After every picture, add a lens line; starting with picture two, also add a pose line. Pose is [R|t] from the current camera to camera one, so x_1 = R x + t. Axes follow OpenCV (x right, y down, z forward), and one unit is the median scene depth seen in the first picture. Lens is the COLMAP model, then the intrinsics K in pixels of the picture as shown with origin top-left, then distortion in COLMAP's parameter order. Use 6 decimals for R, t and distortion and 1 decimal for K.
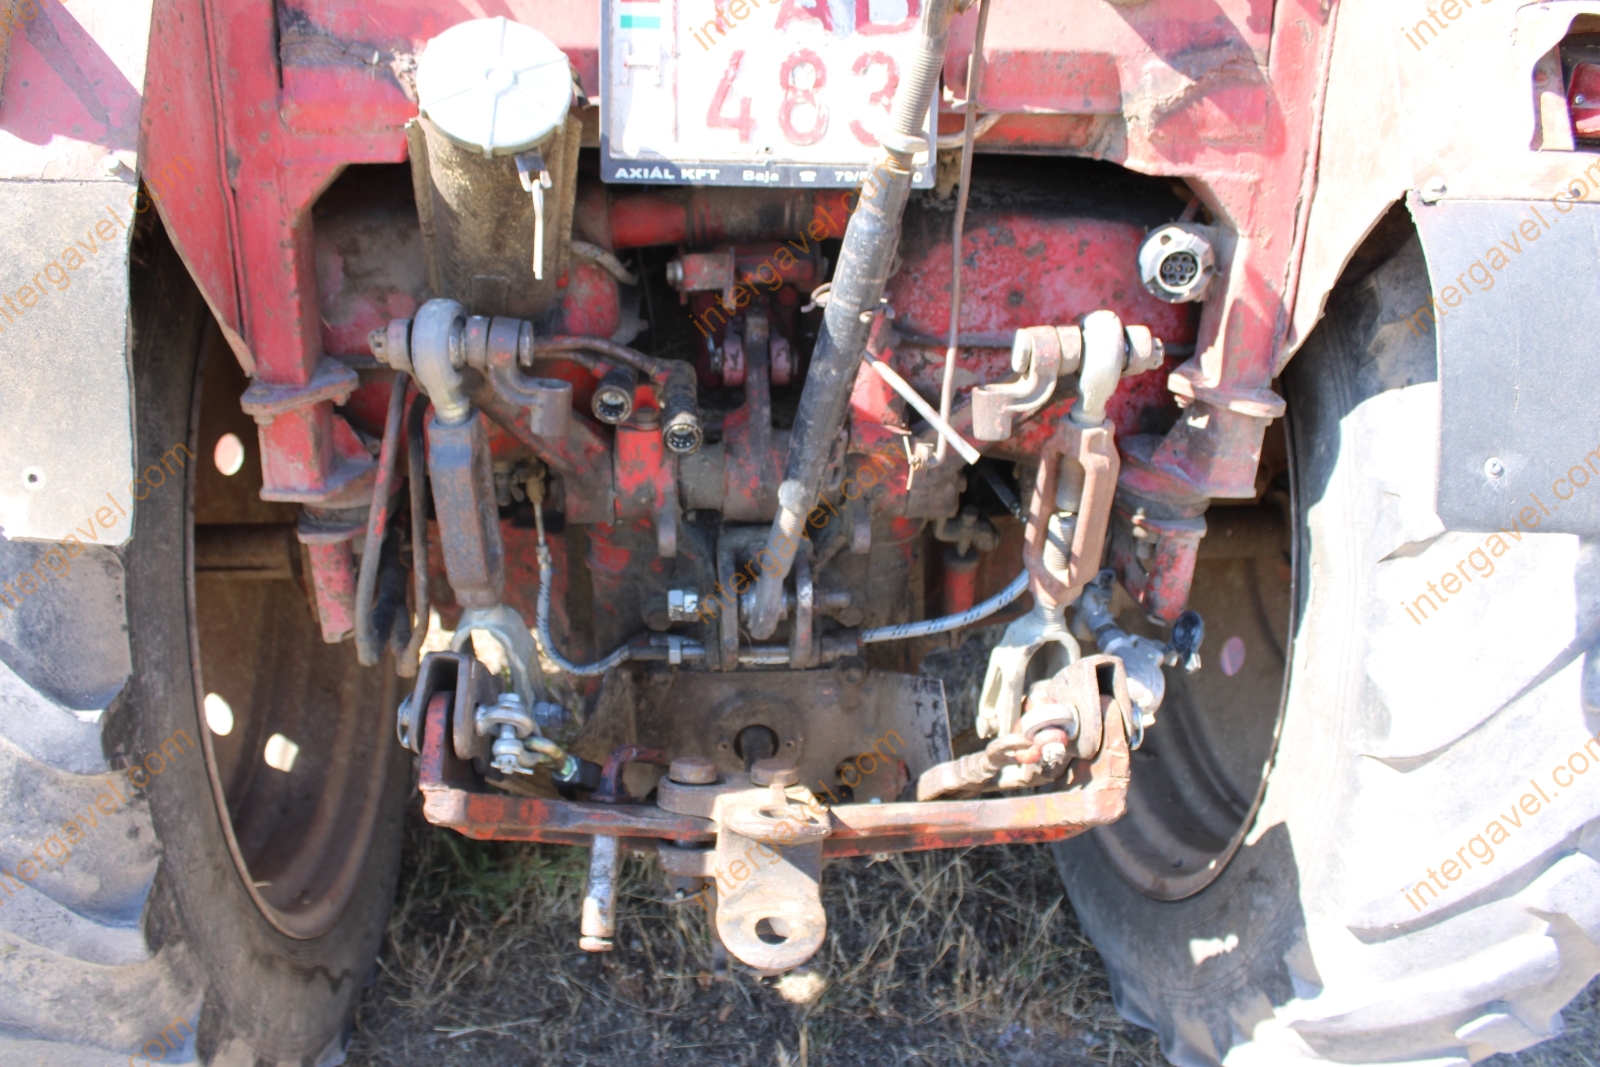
lens RADIAL K [[1333.7, 0, 789.1], [0, 1333.7, 533.5], [0, 0, 1]] dist [-0.163175, 0.143476]
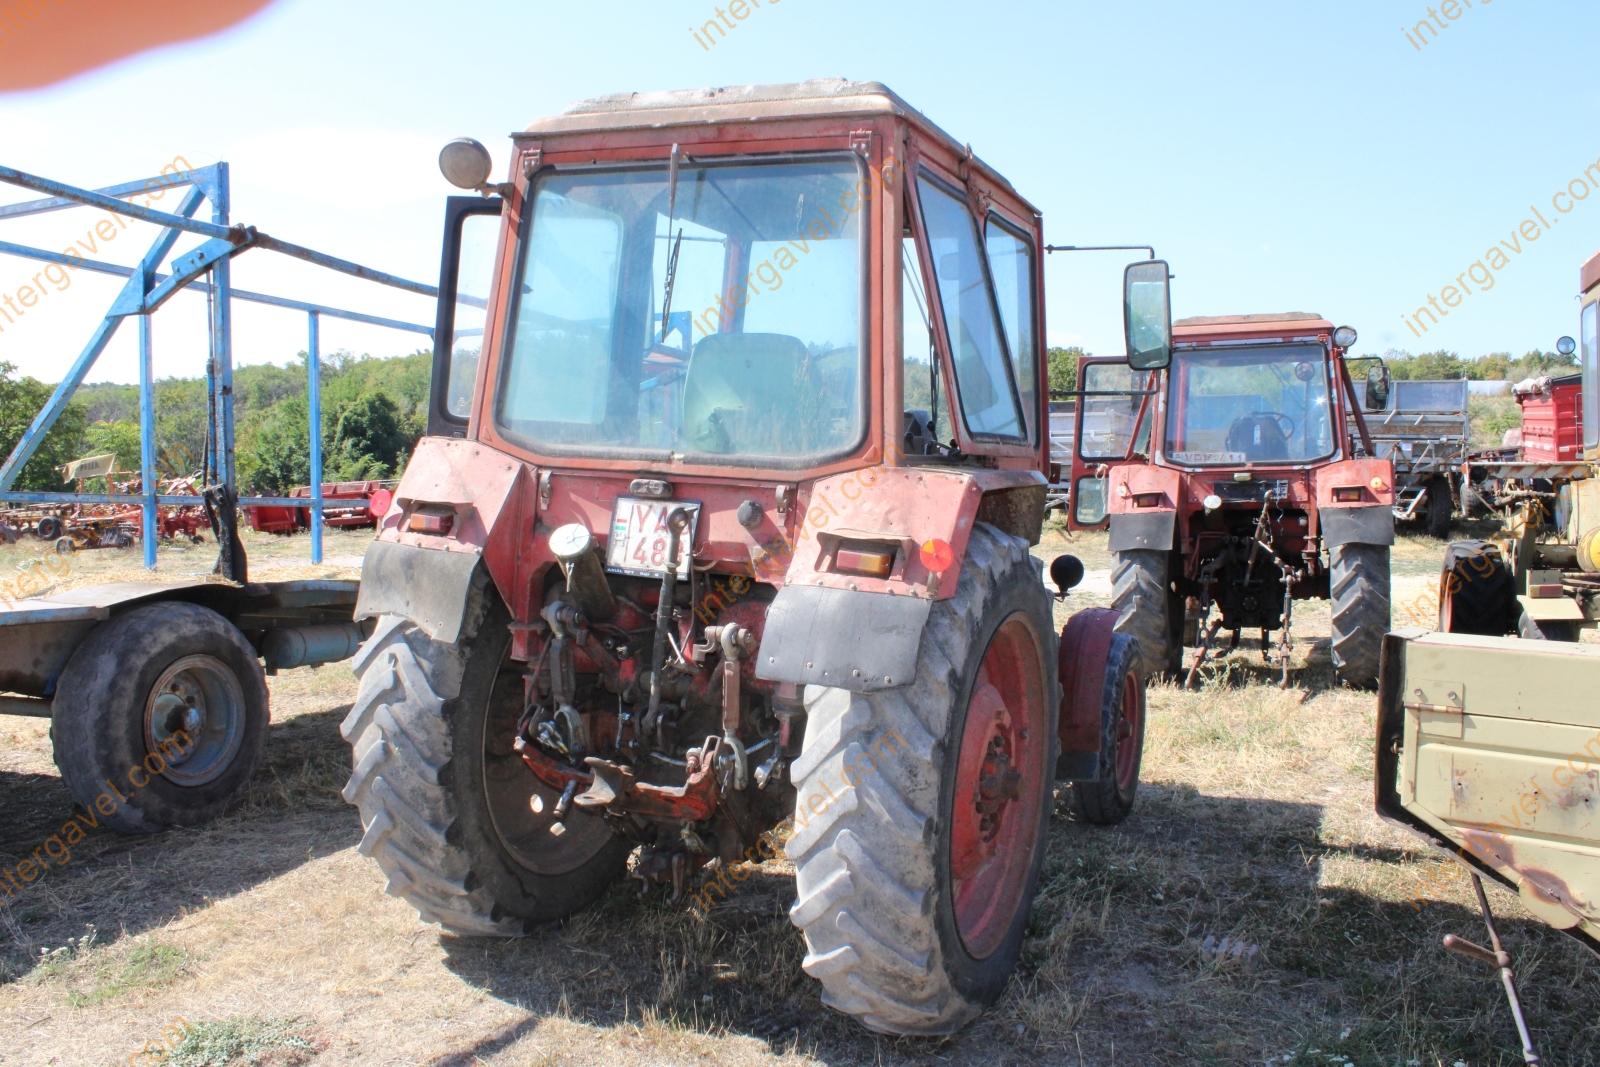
lens RADIAL K [[1333.7, 0, 795.6], [0, 1333.7, 540.8], [0, 0, 1]] dist [-0.163175, 0.143476]
pose [[0.871467, 0.047108, -0.488186, 1.914635], [-0.231876, 0.916681, -0.325469, 0.648626], [0.432178, 0.396834, 0.809780, -1.568488]]
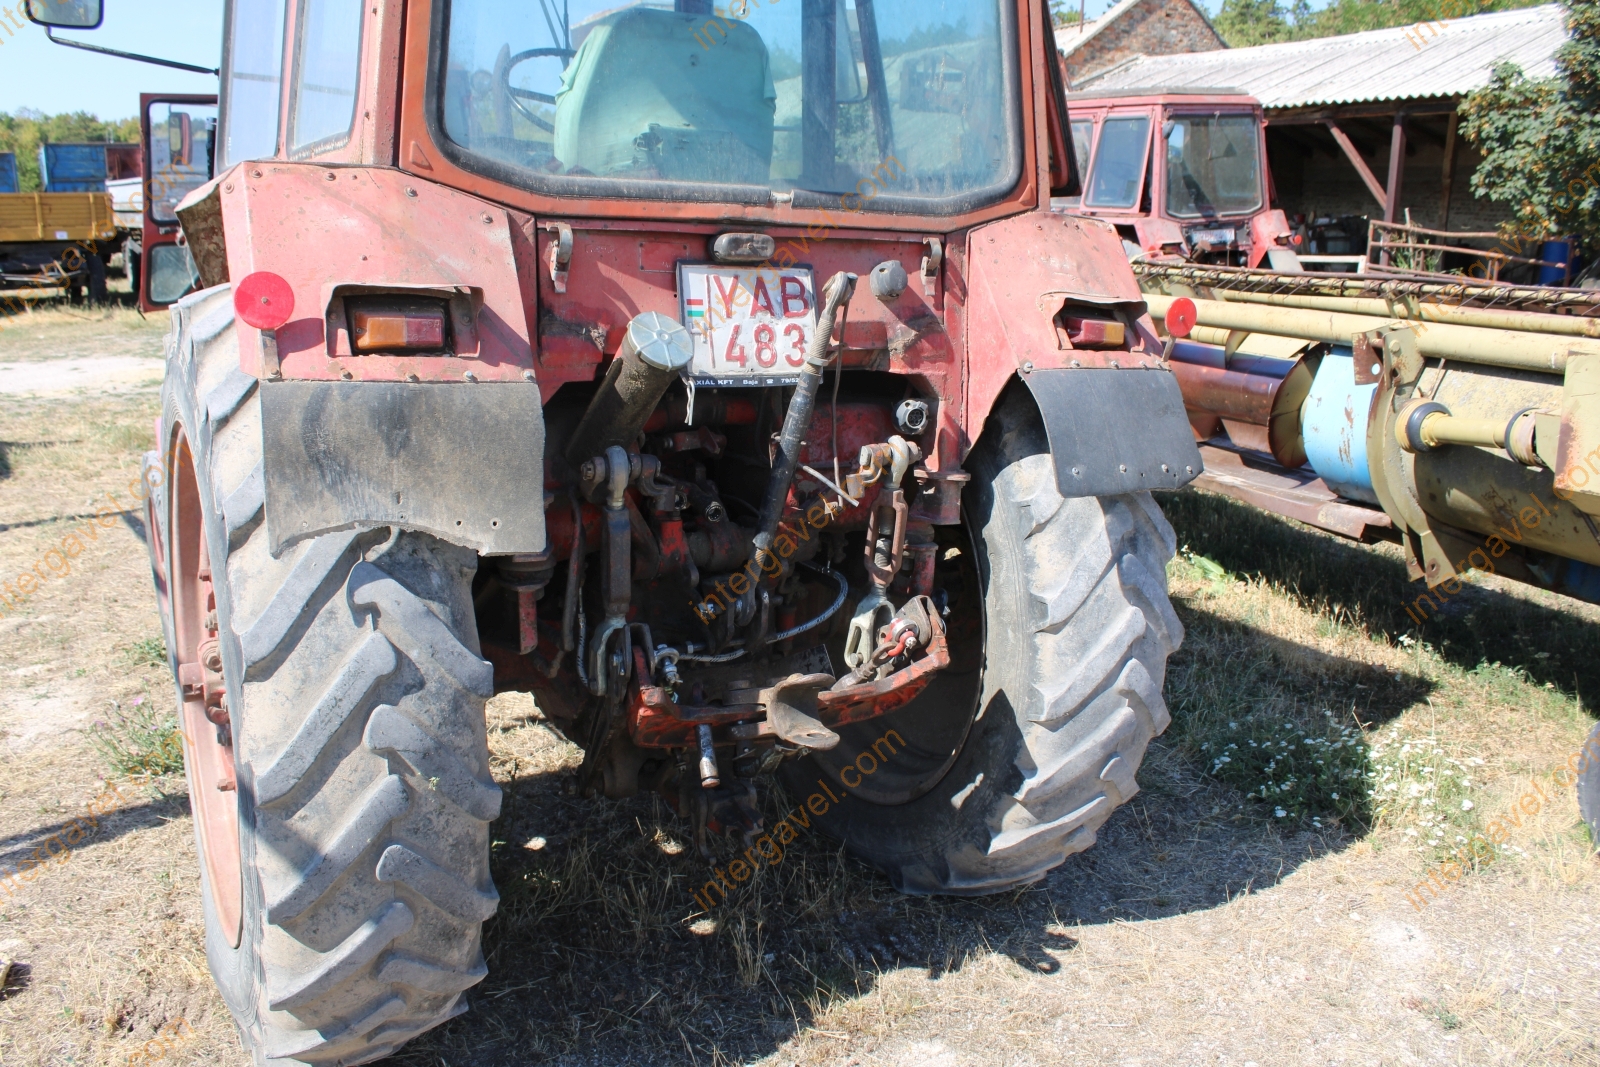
lens RADIAL K [[1333.7, 0, 790.9], [0, 1333.7, 523.0], [0, 0, 1]] dist [-0.163175, 0.143476]
pose [[0.906146, -0.087196, 0.413880, -0.859691], [0.182123, 0.963598, -0.195728, 0.378245], [-0.381747, 0.252735, 0.889041, -0.875540]]
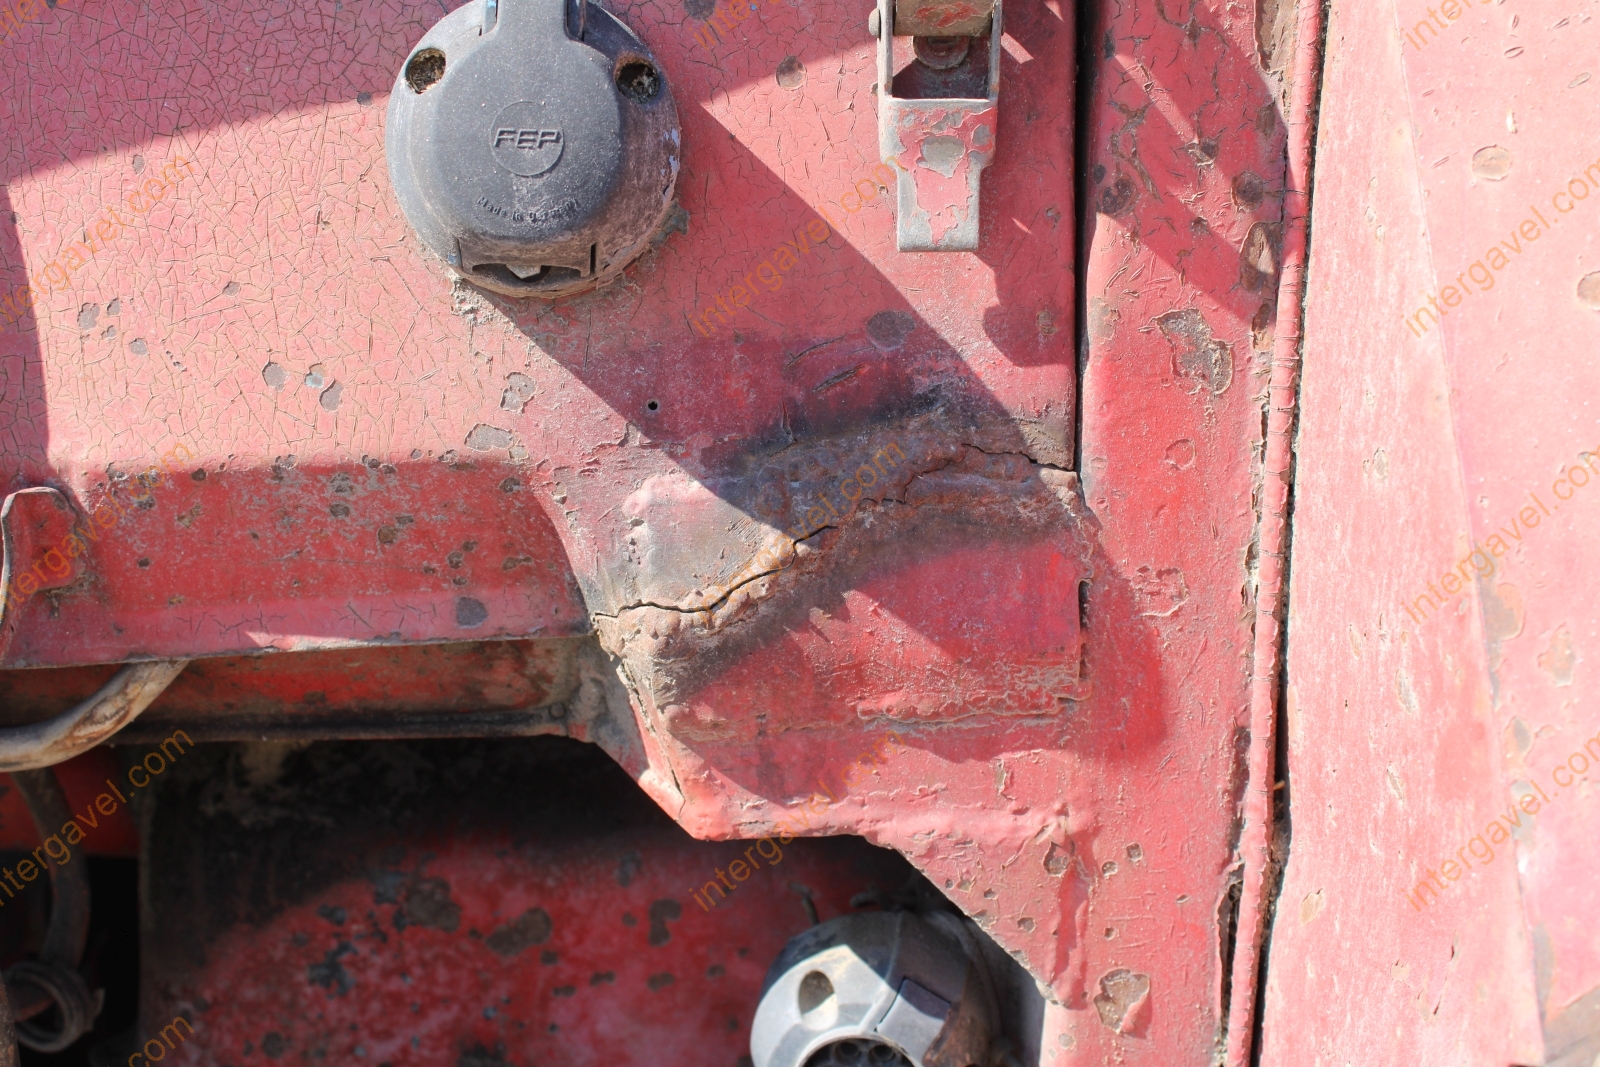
lens RADIAL K [[2011.2, 0, 806.8], [0, 2011.2, 534.2], [0, 0, 1]] dist [-0.061638, 0.000000]
pose [[0.999198, -0.020898, -0.034150, 0.322860], [0.016537, 0.992228, -0.123332, -0.290327], [0.036462, 0.122669, 0.991778, 0.545287]]
